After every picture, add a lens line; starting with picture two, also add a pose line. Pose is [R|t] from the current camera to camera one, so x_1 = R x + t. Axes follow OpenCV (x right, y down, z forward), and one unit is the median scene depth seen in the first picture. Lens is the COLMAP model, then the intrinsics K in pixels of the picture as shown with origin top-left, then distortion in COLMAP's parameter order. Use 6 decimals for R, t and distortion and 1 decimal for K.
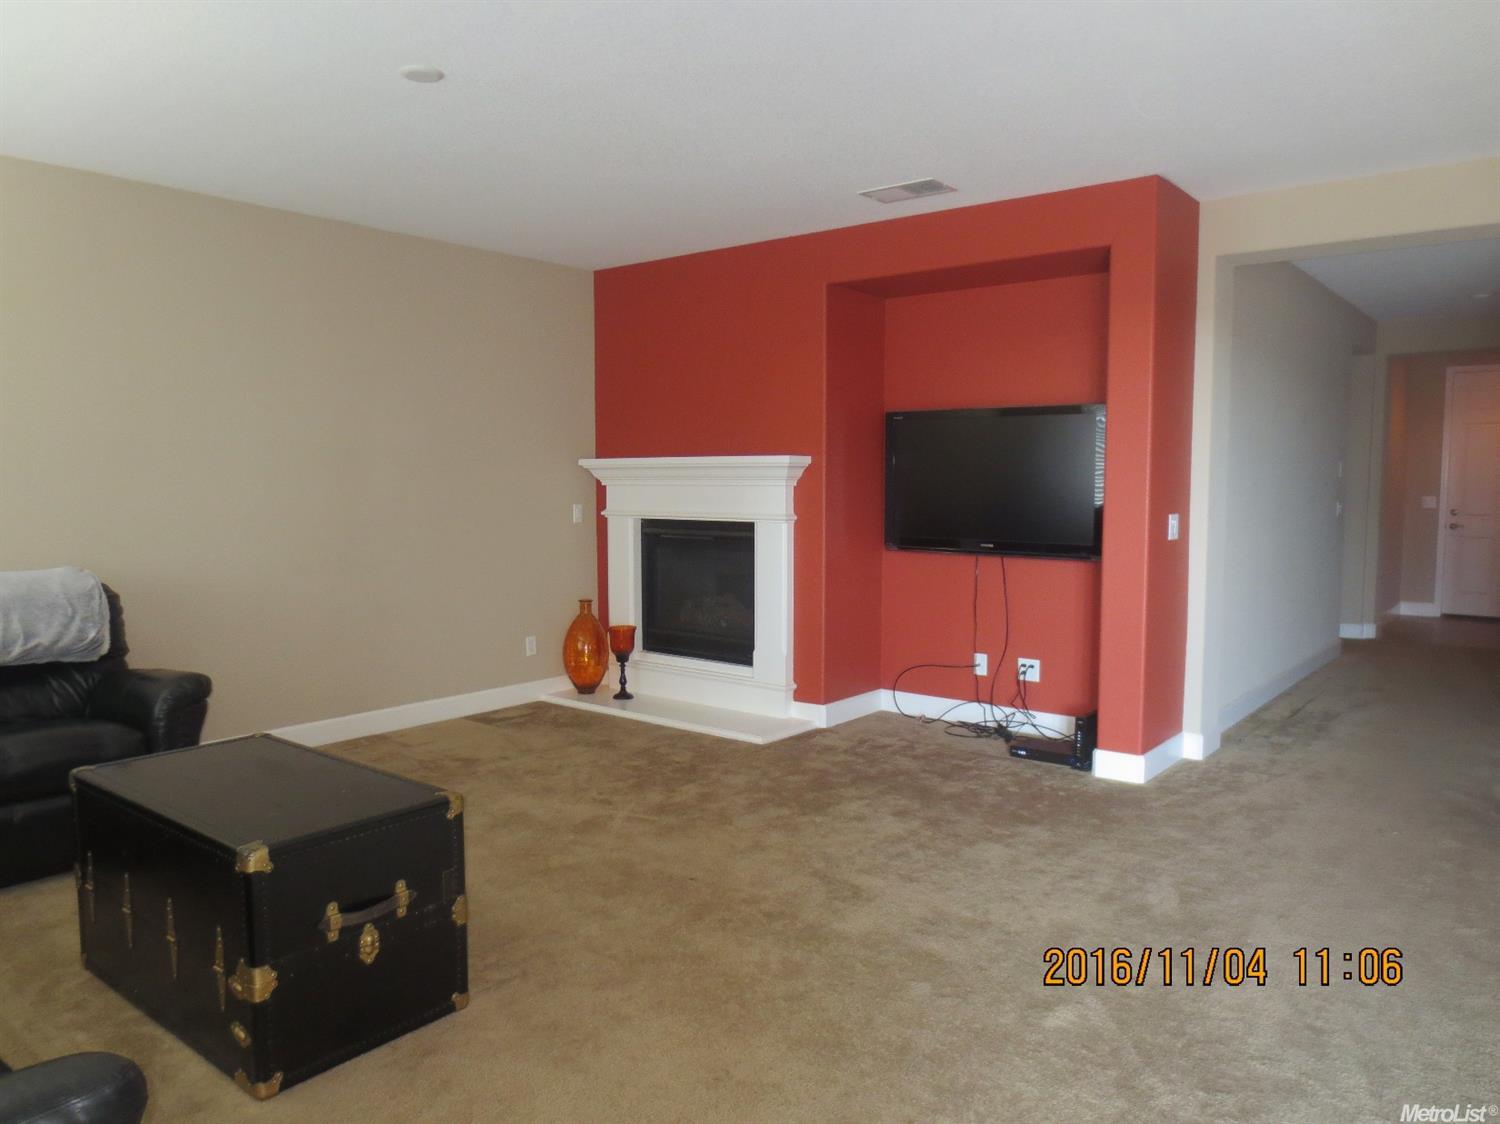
lens RADIAL K [[1064.7, 0, 754.8], [0, 1064.7, 567.2], [0, 0, 1]] dist [-0.029434, -0.000751]
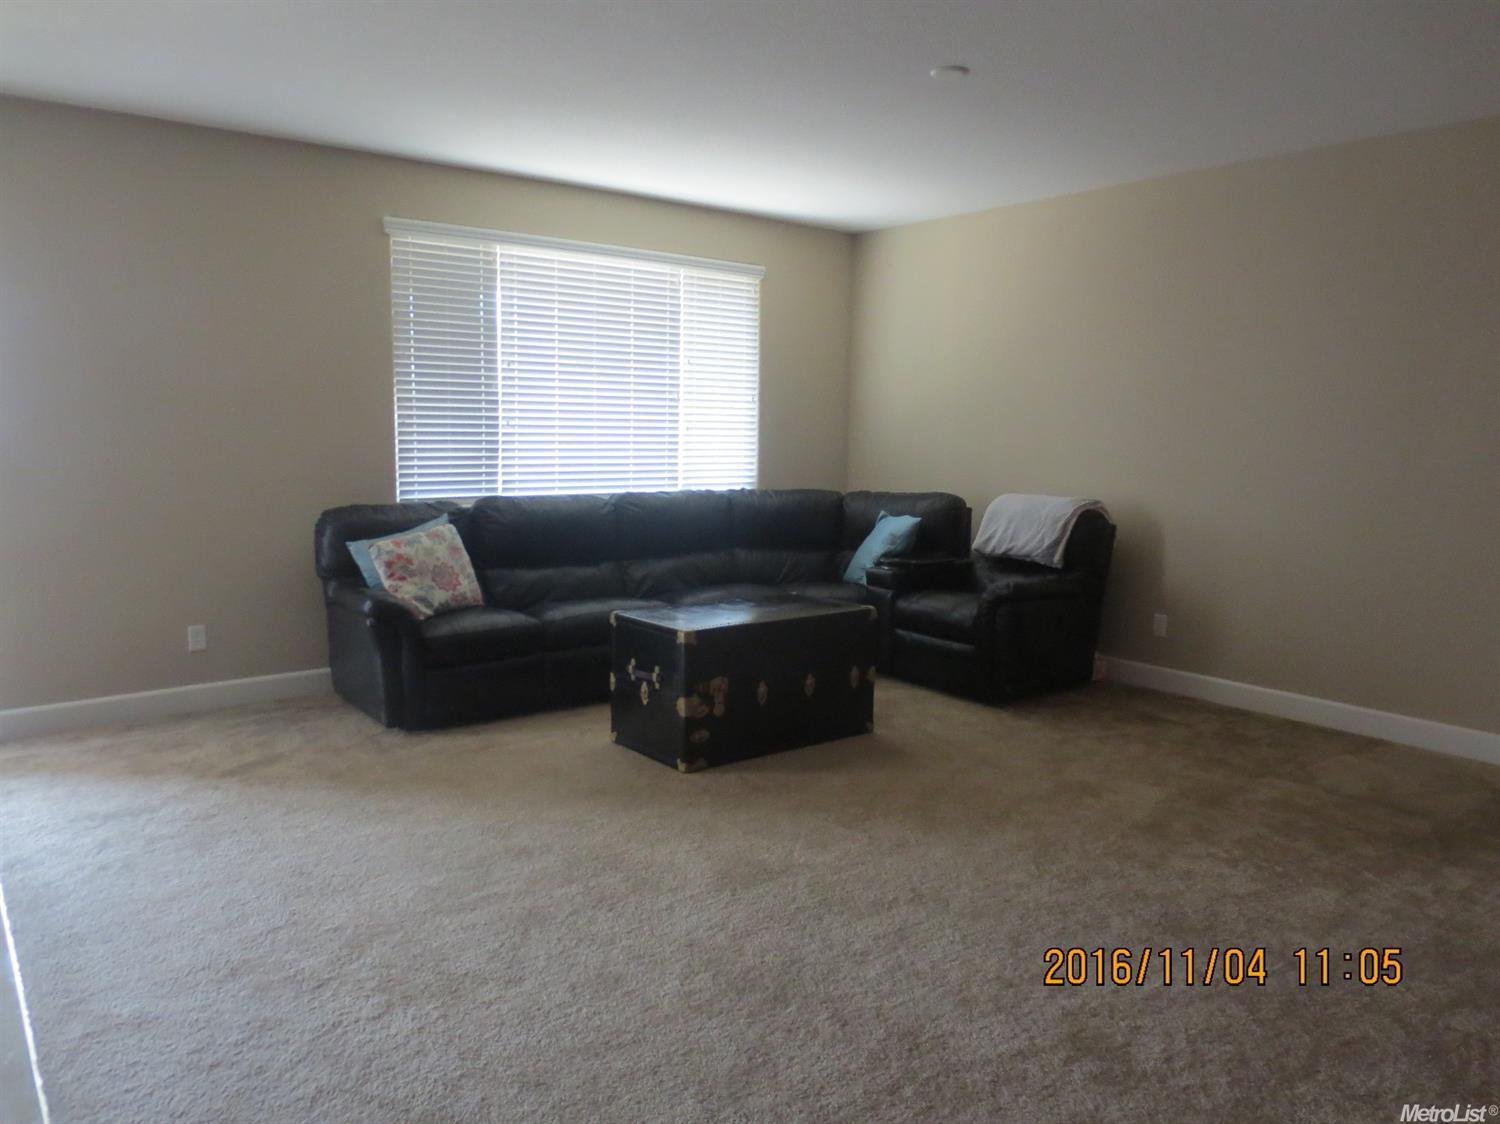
lens RADIAL K [[1064.7, 0, 754.8], [0, 1064.7, 567.2], [0, 0, 1]] dist [-0.029434, -0.000751]
pose [[-0.223323, 0.118099, -0.967564, 1.239041], [-0.095203, 0.985245, 0.142231, -0.109090], [0.970084, 0.123879, -0.208785, 1.495185]]
